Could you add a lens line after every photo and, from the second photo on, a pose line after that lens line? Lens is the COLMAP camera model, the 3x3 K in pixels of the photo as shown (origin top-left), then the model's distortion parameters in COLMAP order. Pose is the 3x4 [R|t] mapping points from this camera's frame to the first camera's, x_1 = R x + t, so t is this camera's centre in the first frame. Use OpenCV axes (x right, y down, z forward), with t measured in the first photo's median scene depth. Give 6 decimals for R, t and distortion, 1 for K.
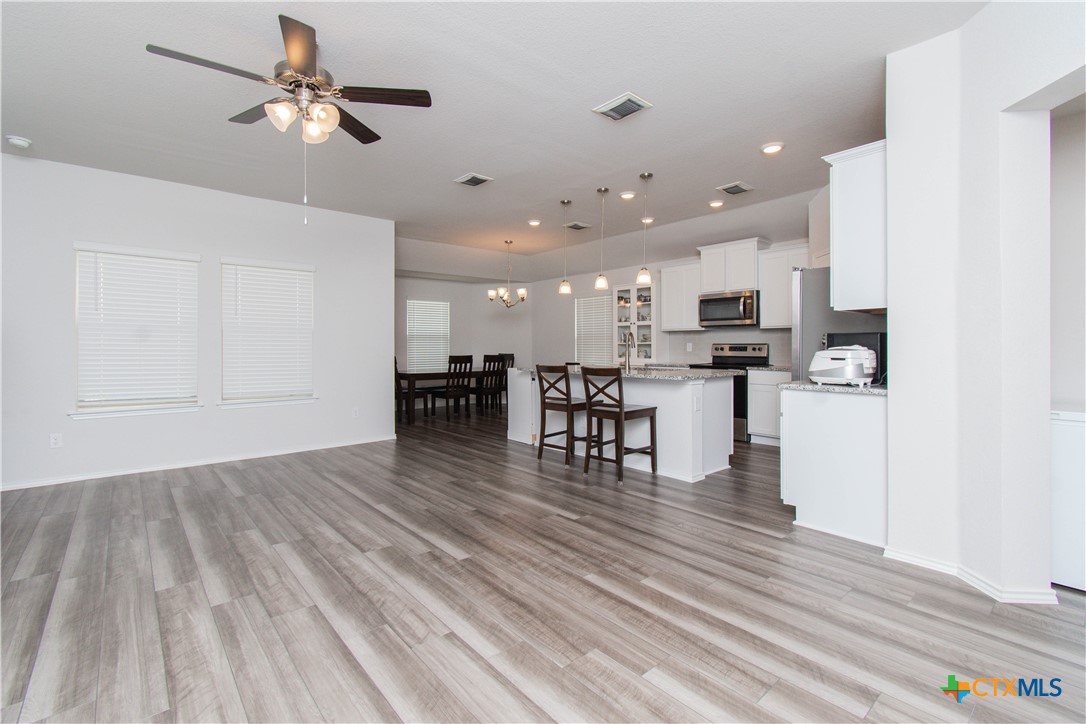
lens RADIAL K [[488.5, 0, 541.9], [0, 488.5, 339.7], [0, 0, 1]] dist [-0.000138, -0.000644]
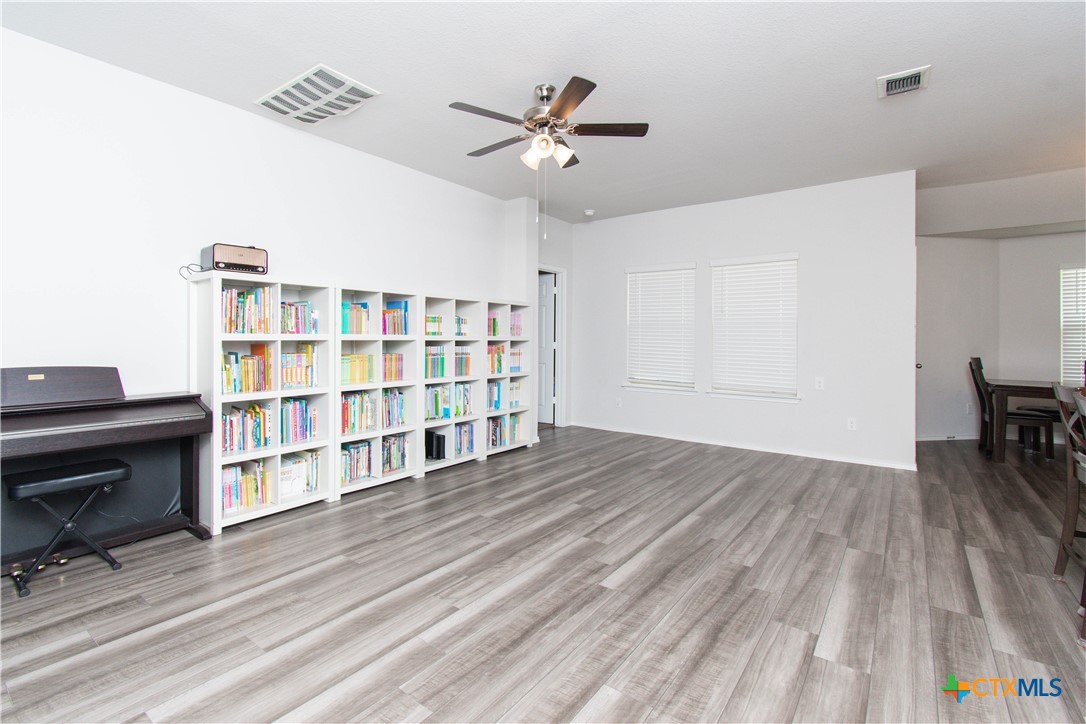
lens RADIAL K [[488.5, 0, 541.9], [0, 488.5, 339.7], [0, 0, 1]] dist [-0.000138, -0.000644]
pose [[0.213652, 0.005893, -0.976892, 0.570914], [0.004737, 0.999964, 0.007068, 0.001880], [0.976898, -0.006138, 0.213617, 0.608809]]
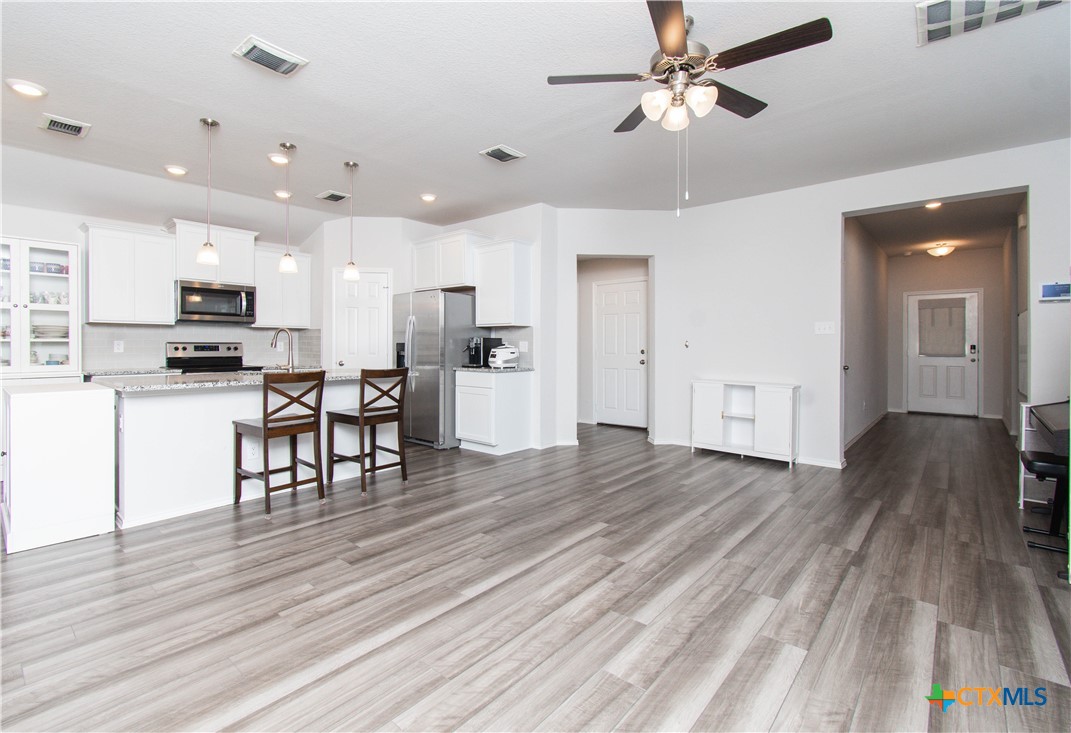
lens RADIAL K [[495.1, 0, 524.6], [0, 495.1, 342.9], [0, 0, 1]] dist [0.001321, -0.000528]
pose [[-0.141950, 0.004211, 0.989865, -1.144817], [-0.014003, 0.999882, -0.006261, 0.014216], [-0.989775, -0.014749, -0.141874, 1.181519]]
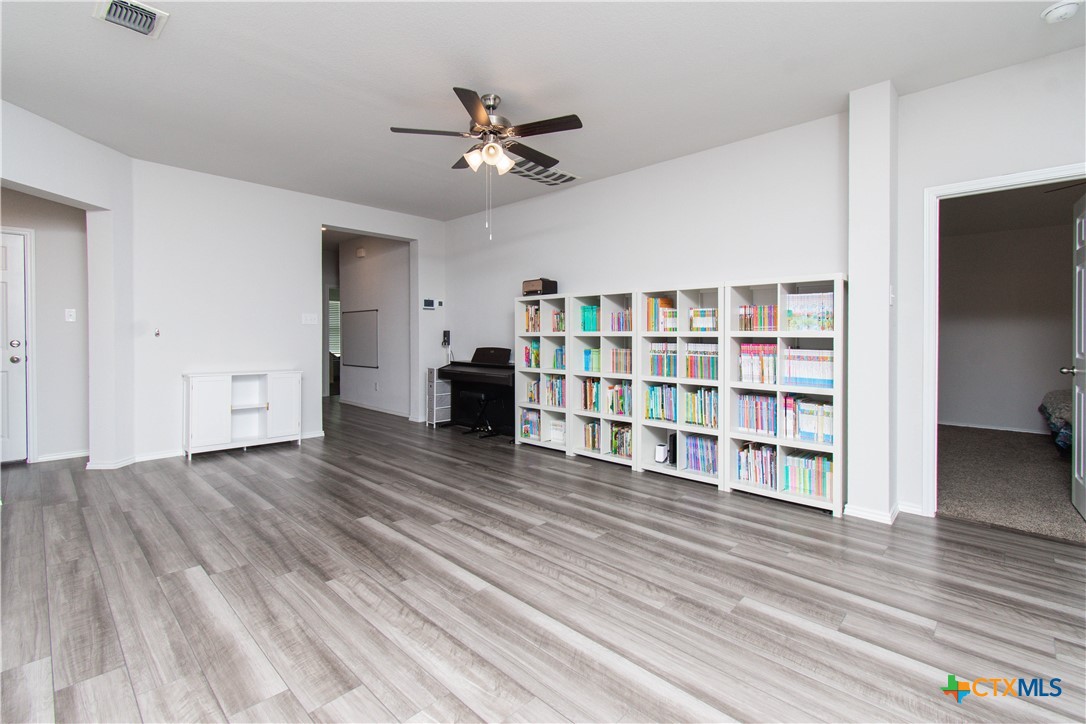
lens RADIAL K [[488.5, 0, 541.9], [0, 488.5, 339.7], [0, 0, 1]] dist [-0.000138, -0.000644]
pose [[-0.995275, -0.000714, -0.097094, -0.403951], [-0.000491, 0.999997, -0.002313, 0.023333], [0.097096, -0.002254, -0.995272, 1.892080]]
